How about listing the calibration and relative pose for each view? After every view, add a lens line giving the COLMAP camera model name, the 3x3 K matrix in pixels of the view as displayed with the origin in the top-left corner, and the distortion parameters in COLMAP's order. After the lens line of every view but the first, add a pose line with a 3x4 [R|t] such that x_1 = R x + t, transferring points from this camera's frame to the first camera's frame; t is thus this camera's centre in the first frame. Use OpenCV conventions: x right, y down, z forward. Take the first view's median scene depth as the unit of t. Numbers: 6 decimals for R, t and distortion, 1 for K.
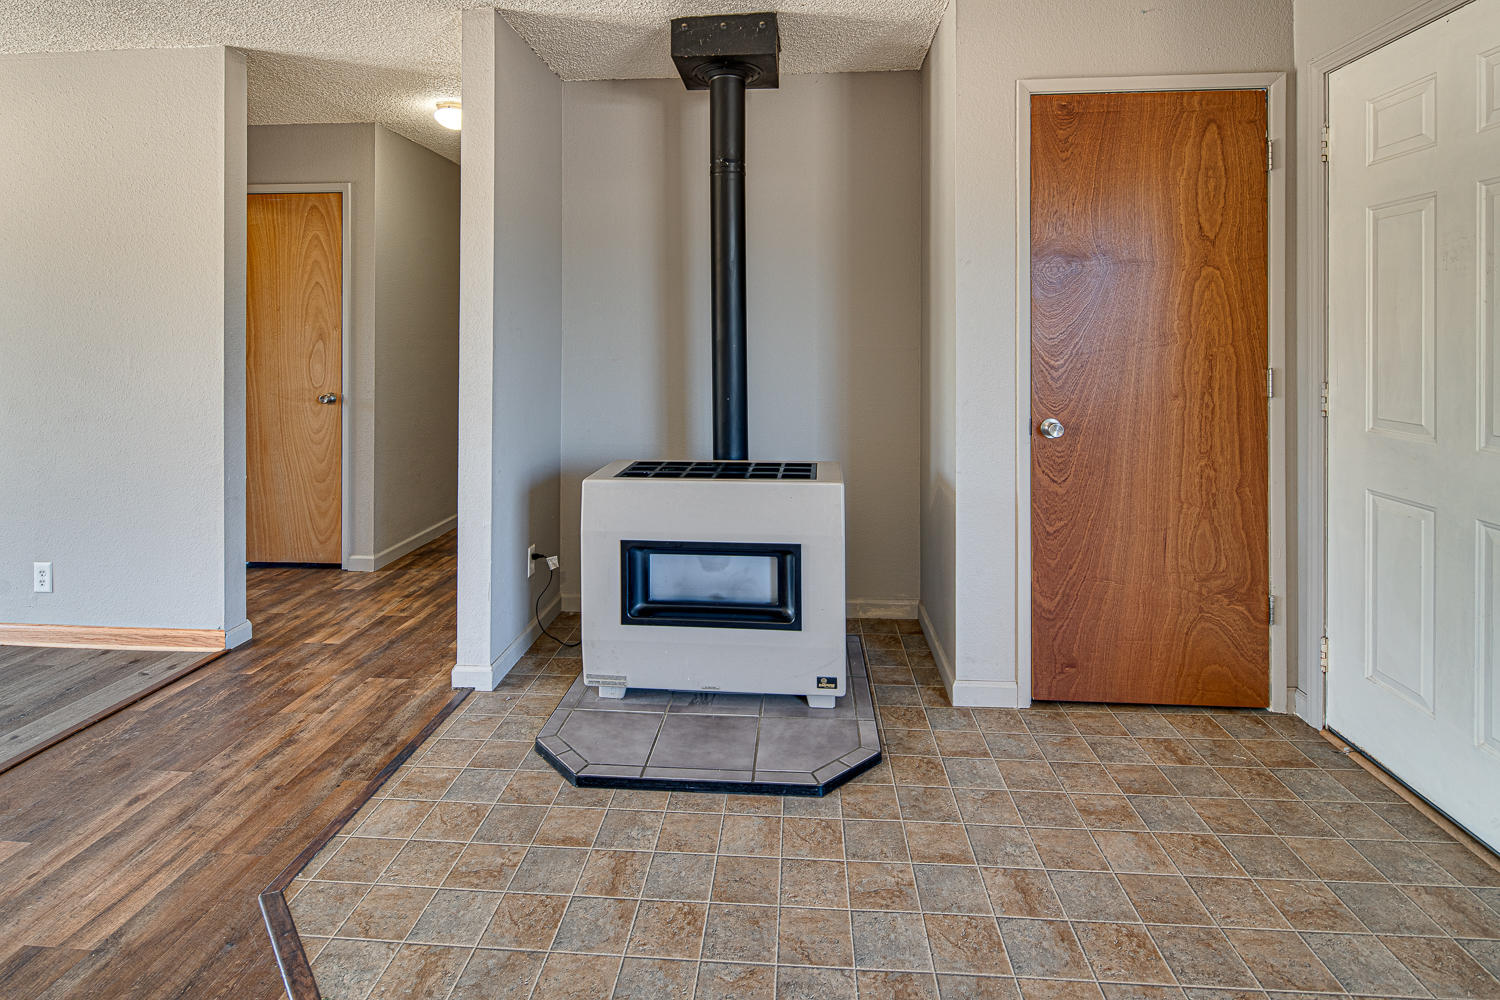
lens RADIAL K [[739.9, 0, 744.9], [0, 739.9, 336.7], [0, 0, 1]] dist [-0.003035, -0.001724]
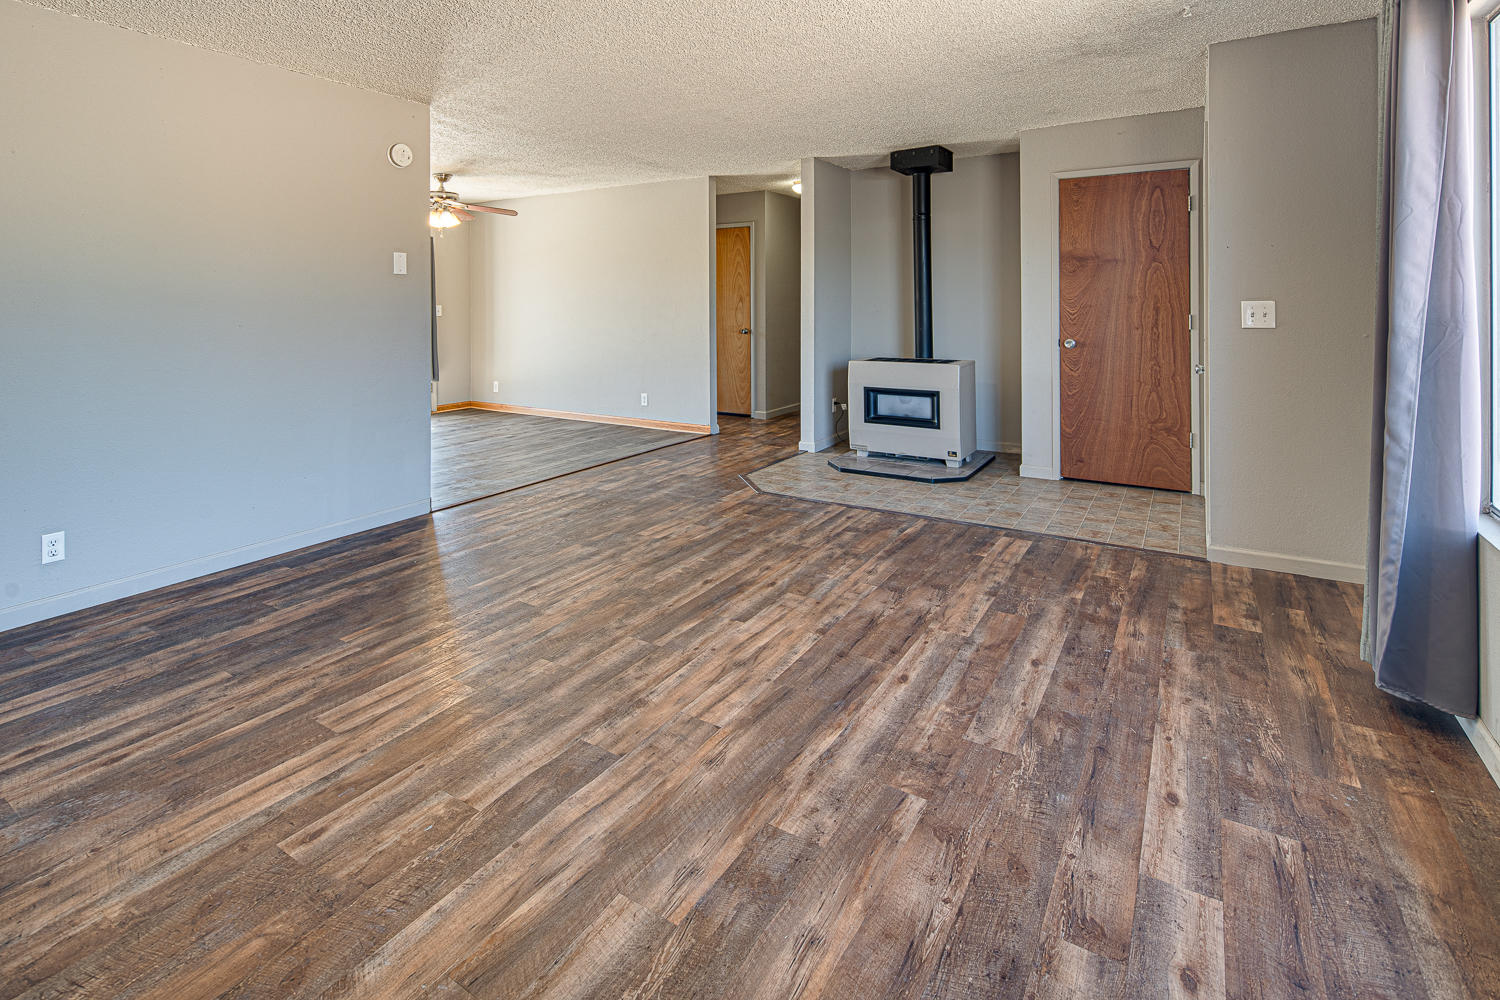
lens RADIAL K [[739.9, 0, 744.9], [0, 739.9, 336.7], [0, 0, 1]] dist [-0.003035, -0.001724]
pose [[0.888670, 0.017620, -0.458209, 0.542283], [0.006659, 0.998660, 0.051317, -0.004990], [0.458499, -0.048655, 0.887362, -1.189664]]
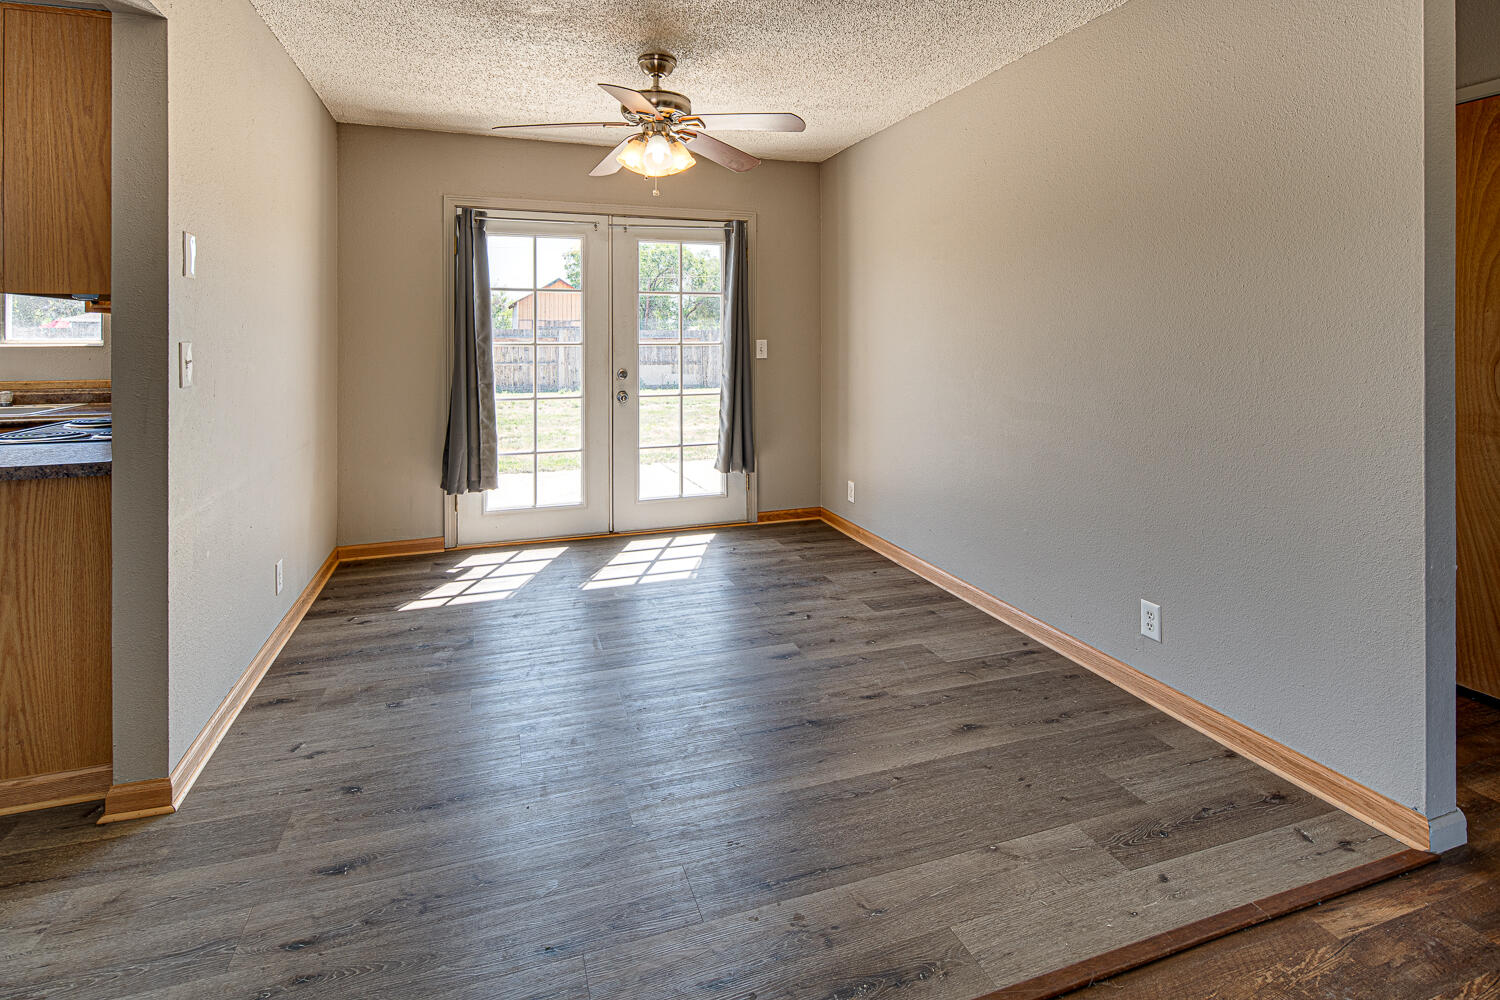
lens RADIAL K [[739.9, 0, 744.9], [0, 739.9, 336.7], [0, 0, 1]] dist [-0.003035, -0.001724]
pose [[0.395641, 0.001704, -0.918404, -0.432339], [0.004815, 0.999981, 0.003930, 0.000833], [0.918393, -0.005977, 0.395625, 0.293544]]
